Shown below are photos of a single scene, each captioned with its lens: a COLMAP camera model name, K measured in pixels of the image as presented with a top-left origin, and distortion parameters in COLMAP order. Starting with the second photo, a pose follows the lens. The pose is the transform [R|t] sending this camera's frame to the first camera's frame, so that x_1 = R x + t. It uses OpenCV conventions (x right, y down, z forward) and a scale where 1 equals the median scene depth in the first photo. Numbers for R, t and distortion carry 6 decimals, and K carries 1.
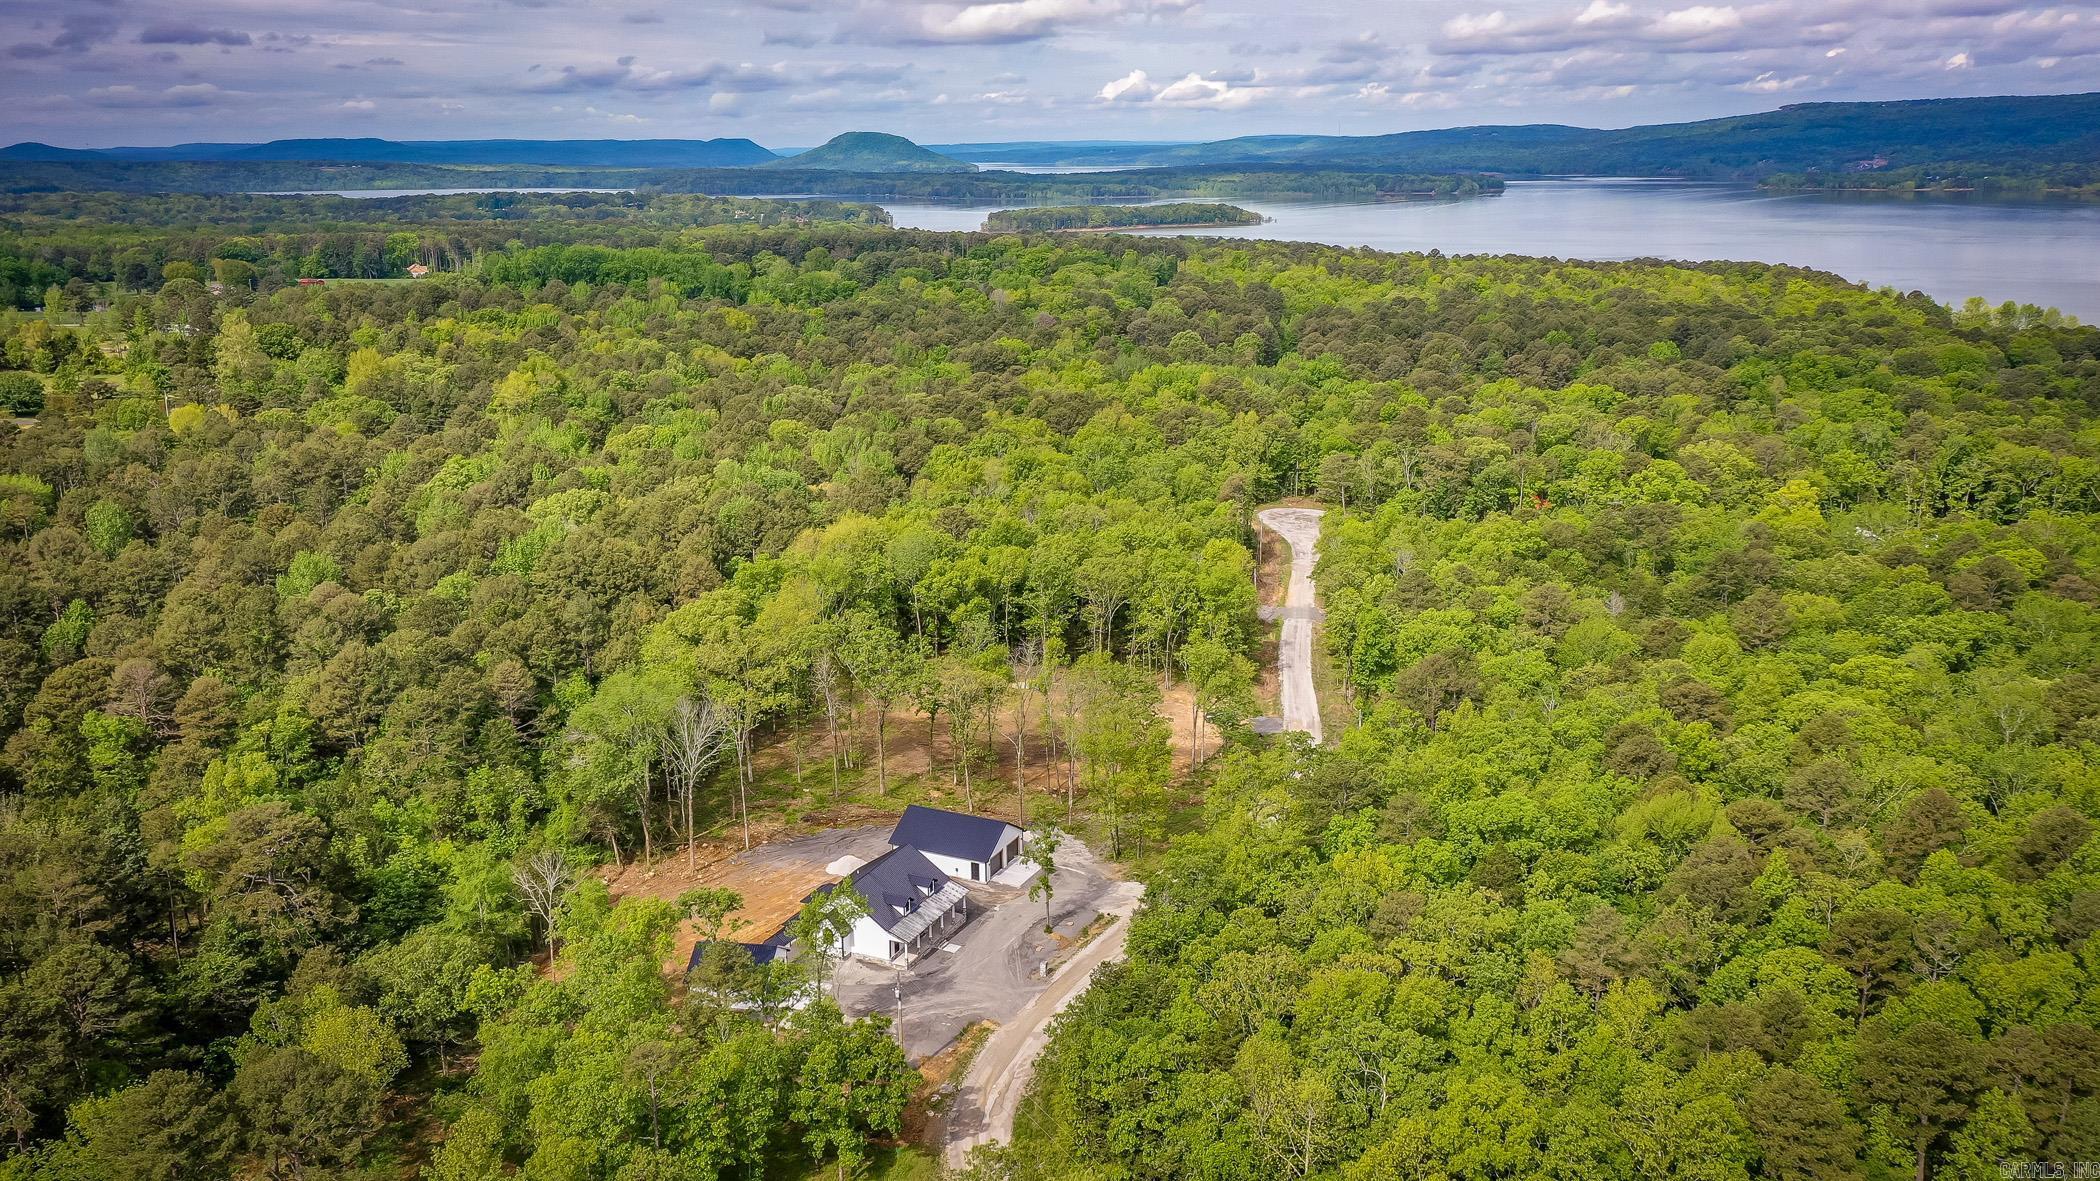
lens RADIAL K [[1649.9, 0, 1050.0], [0, 1649.9, 590.5], [0, 0, 1]] dist [0.030092, 0.002192]
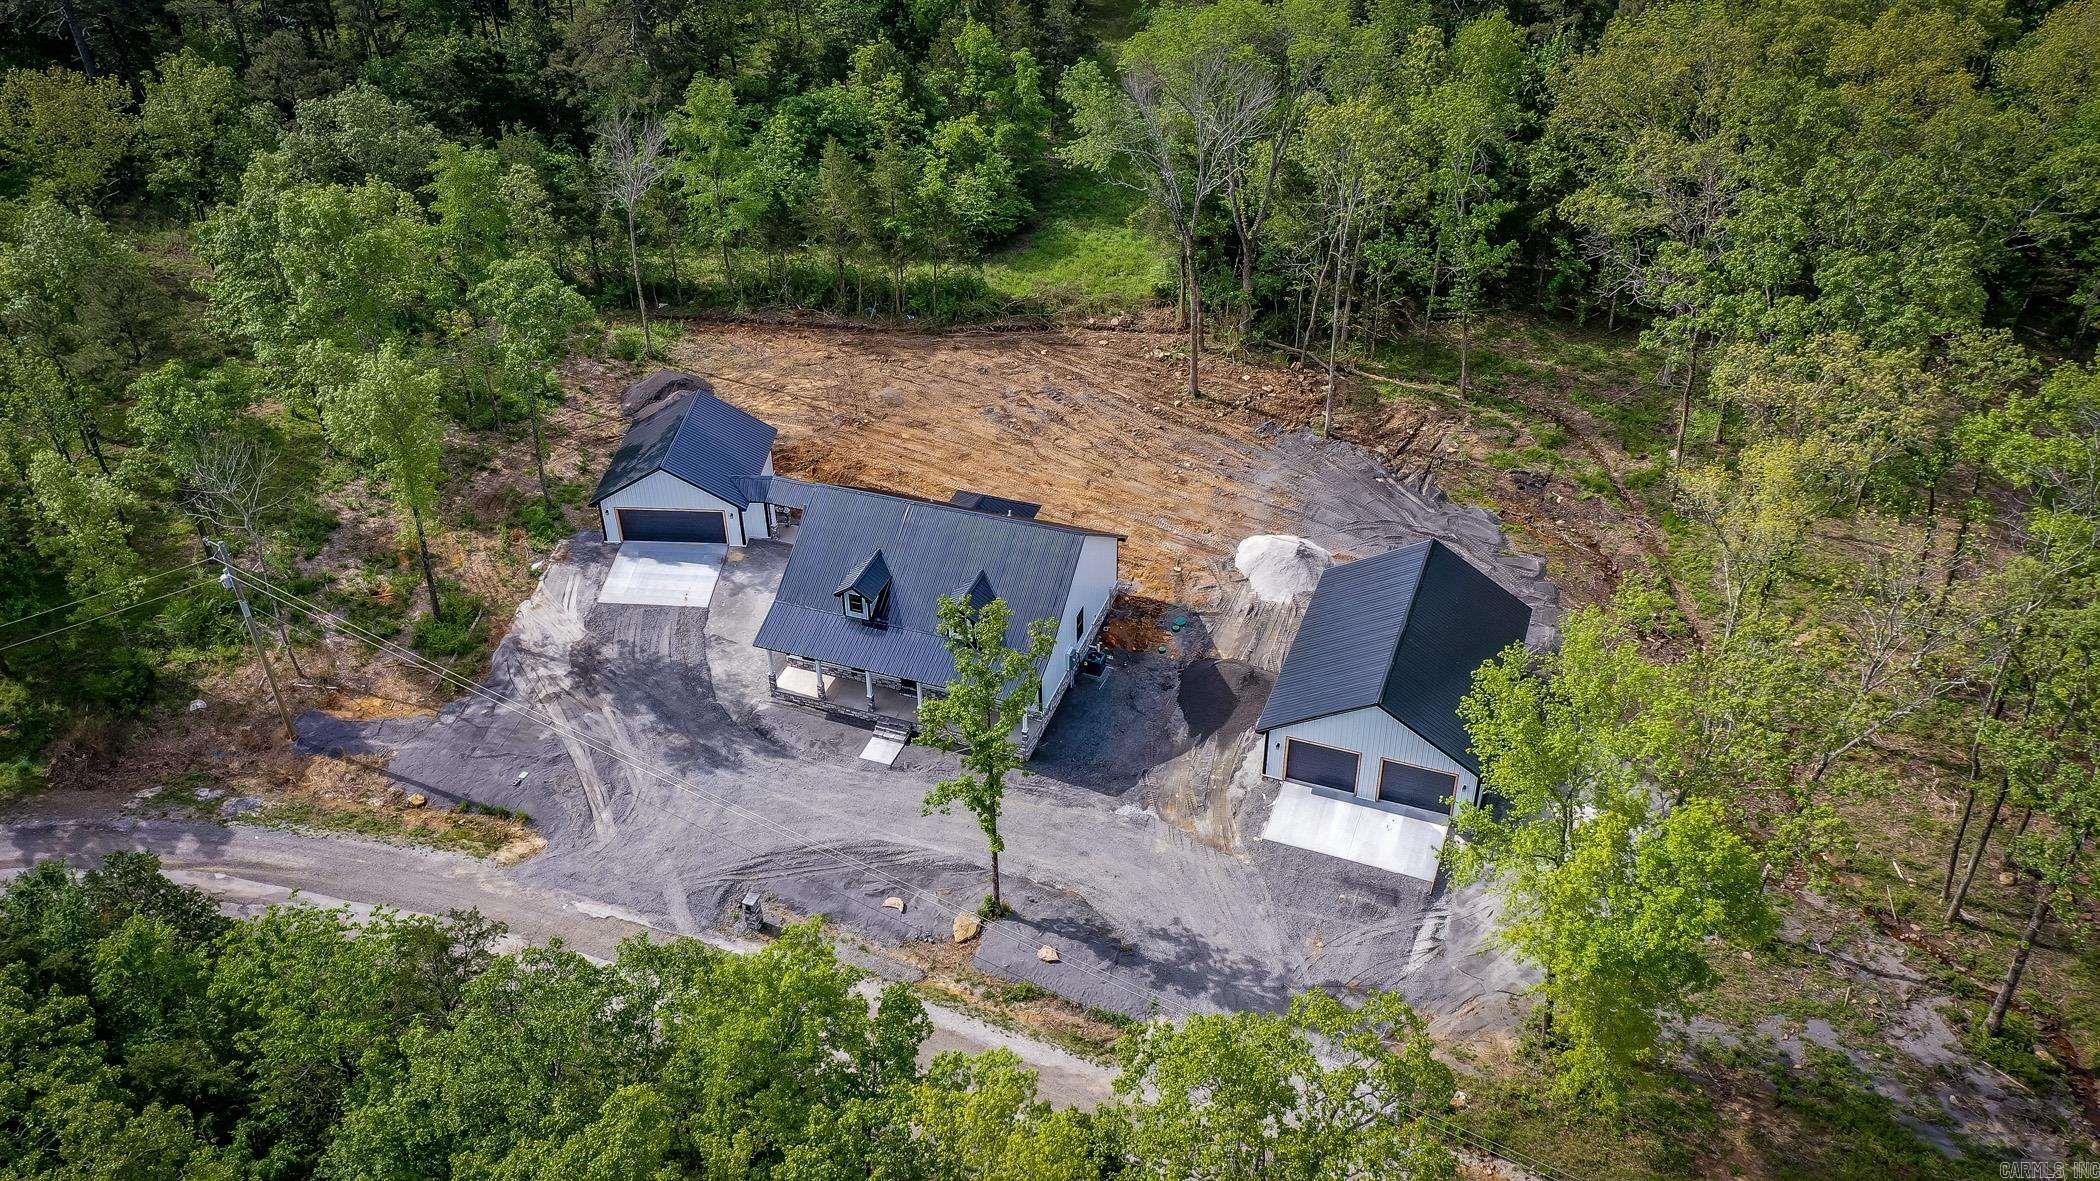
lens RADIAL K [[1649.9, 0, 1050.0], [0, 1649.9, 590.5], [0, 0, 1]] dist [0.030092, 0.002192]
pose [[0.097265, 0.586853, -0.803831, 0.244670], [-0.245446, 0.796858, 0.552063, -0.061262], [0.964518, 0.143601, 0.221547, 0.856336]]
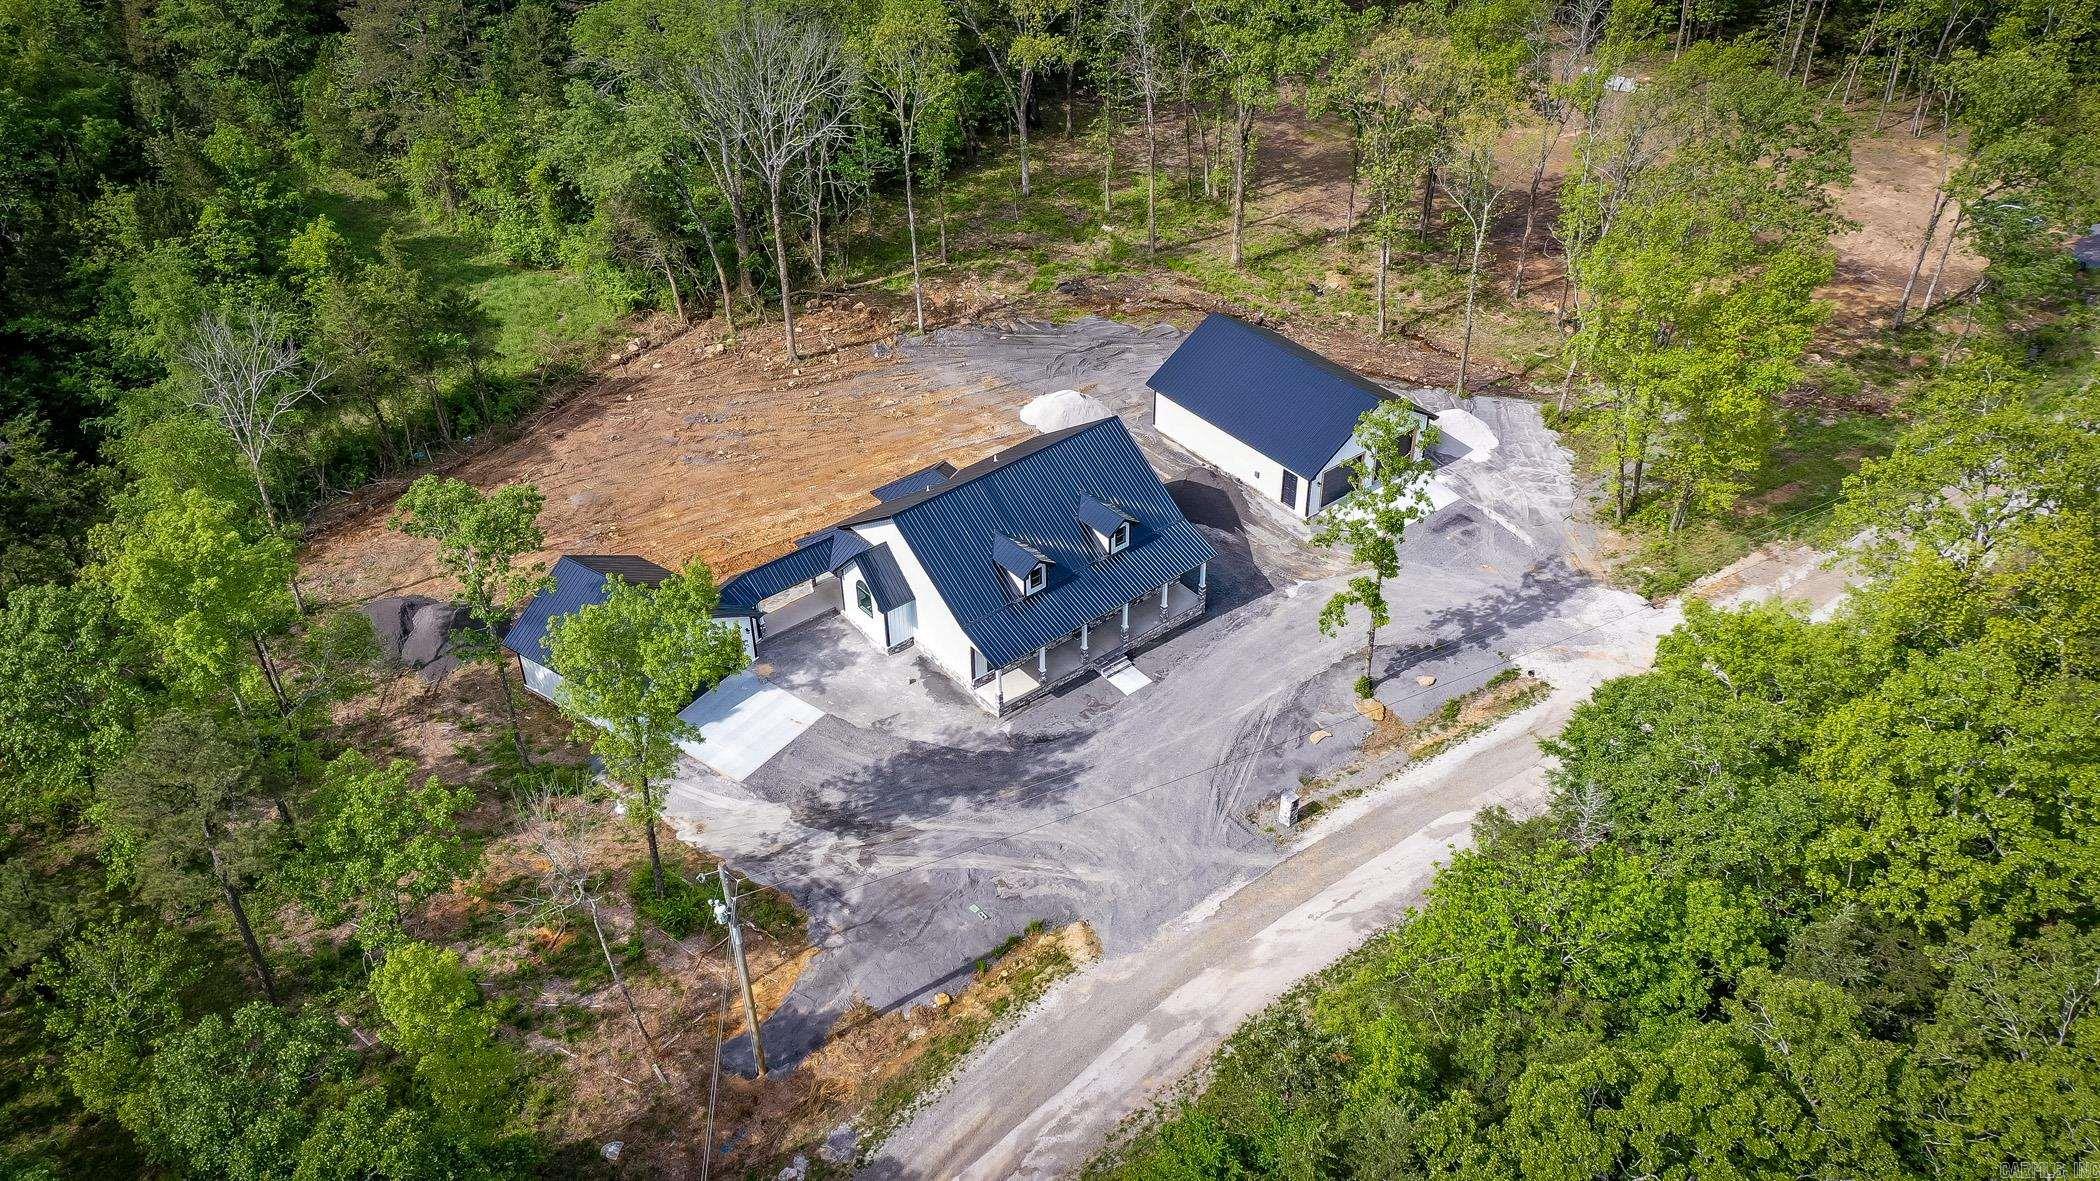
lens RADIAL K [[1649.9, 0, 1050.0], [0, 1649.9, 590.5], [0, 0, 1]] dist [0.030092, 0.002192]
pose [[0.901491, 0.259839, -0.346118, 0.063561], [-0.109229, 0.910429, 0.398984, 0.016278], [0.418788, -0.321875, 0.849125, 0.562891]]
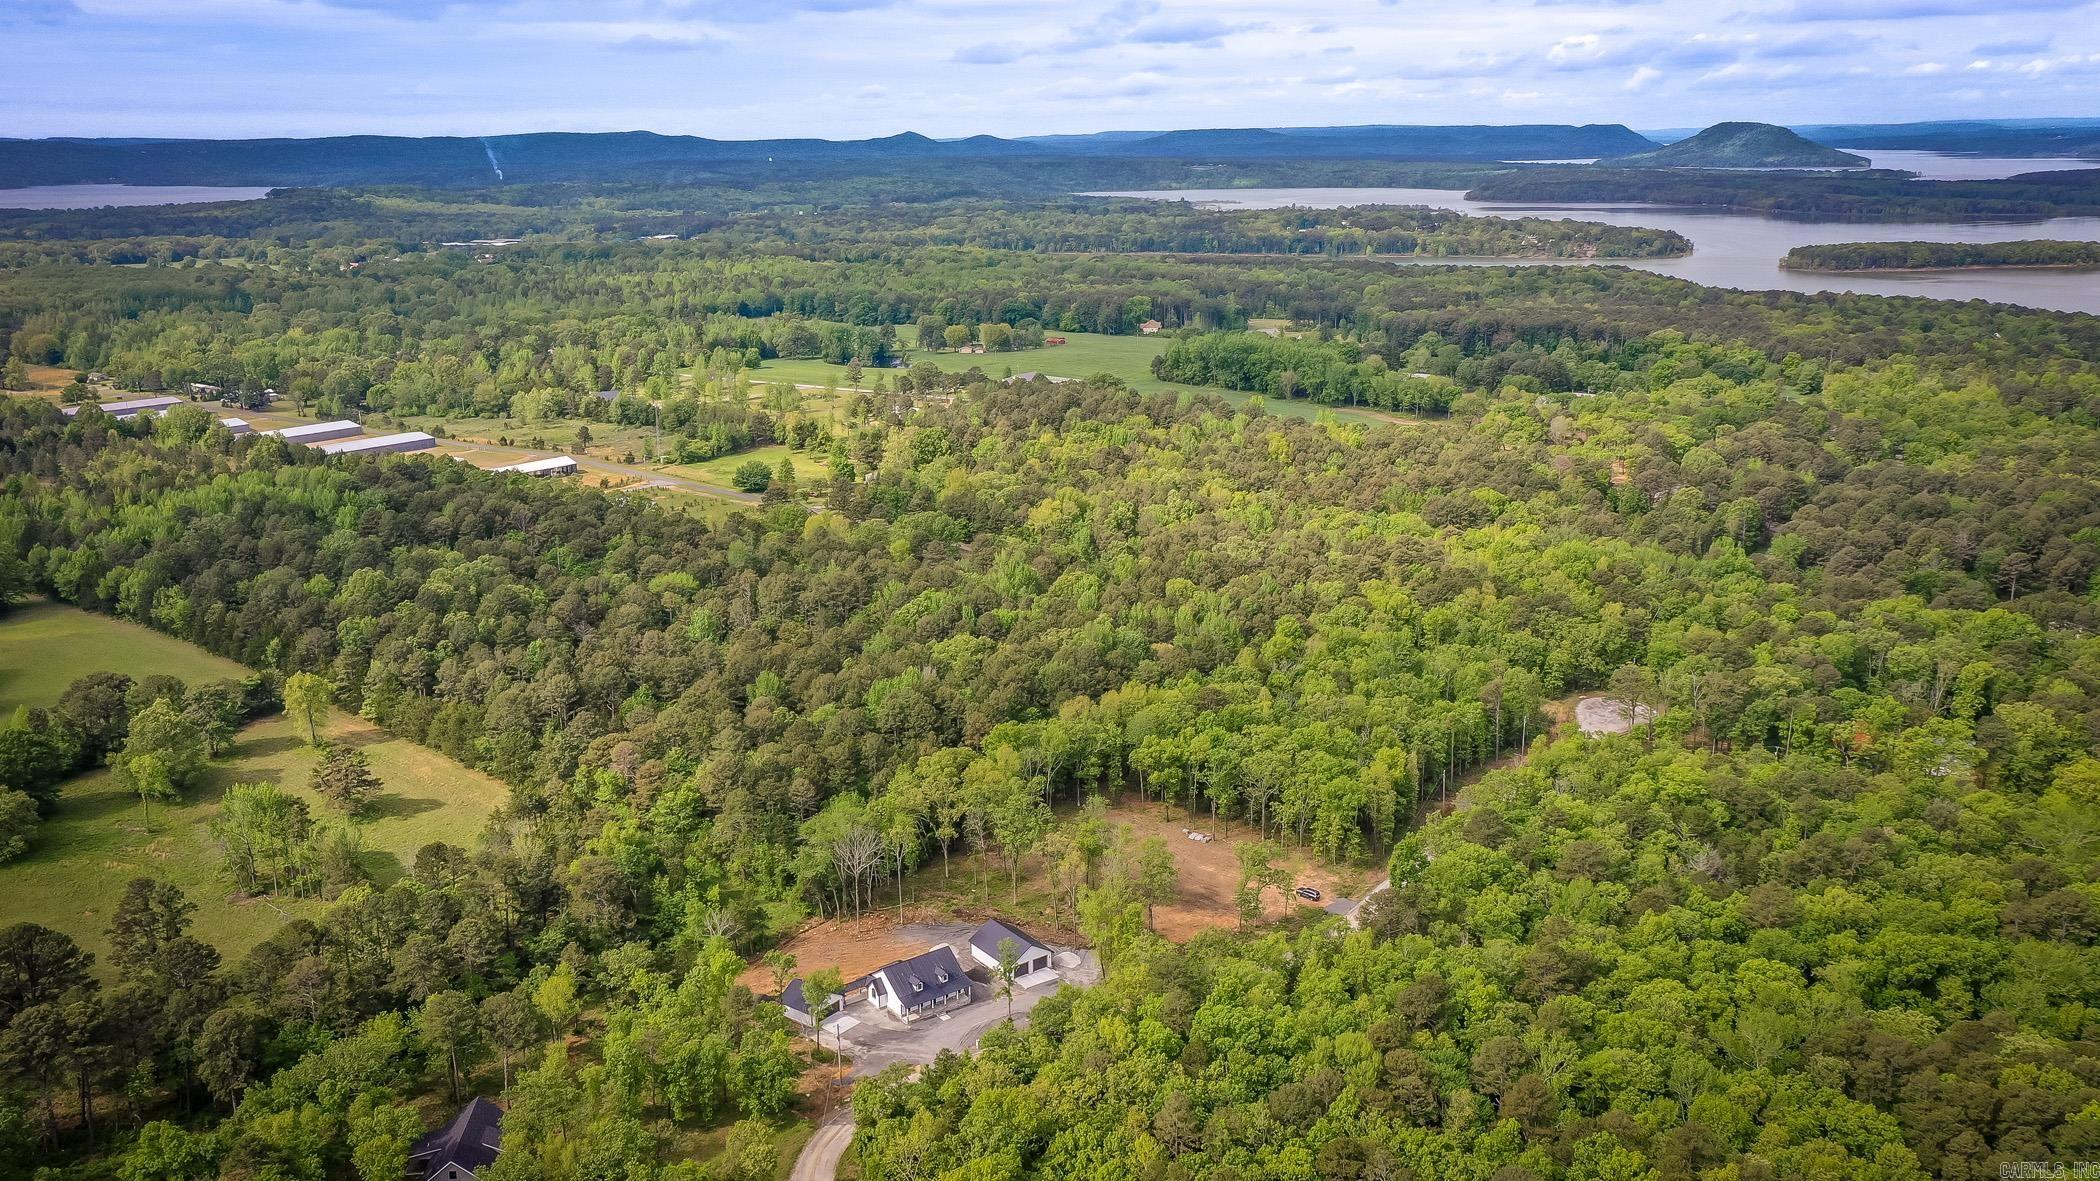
lens RADIAL K [[1666.4, 0, 1050.0], [0, 1666.4, 590.5], [0, 0, 1]] dist [0.031201, 0.000471]
pose [[0.881564, 0.122040, -0.456017, 0.661753], [-0.120149, 0.992198, 0.033264, -0.242194], [0.456519, 0.025466, 0.889349, -0.383110]]
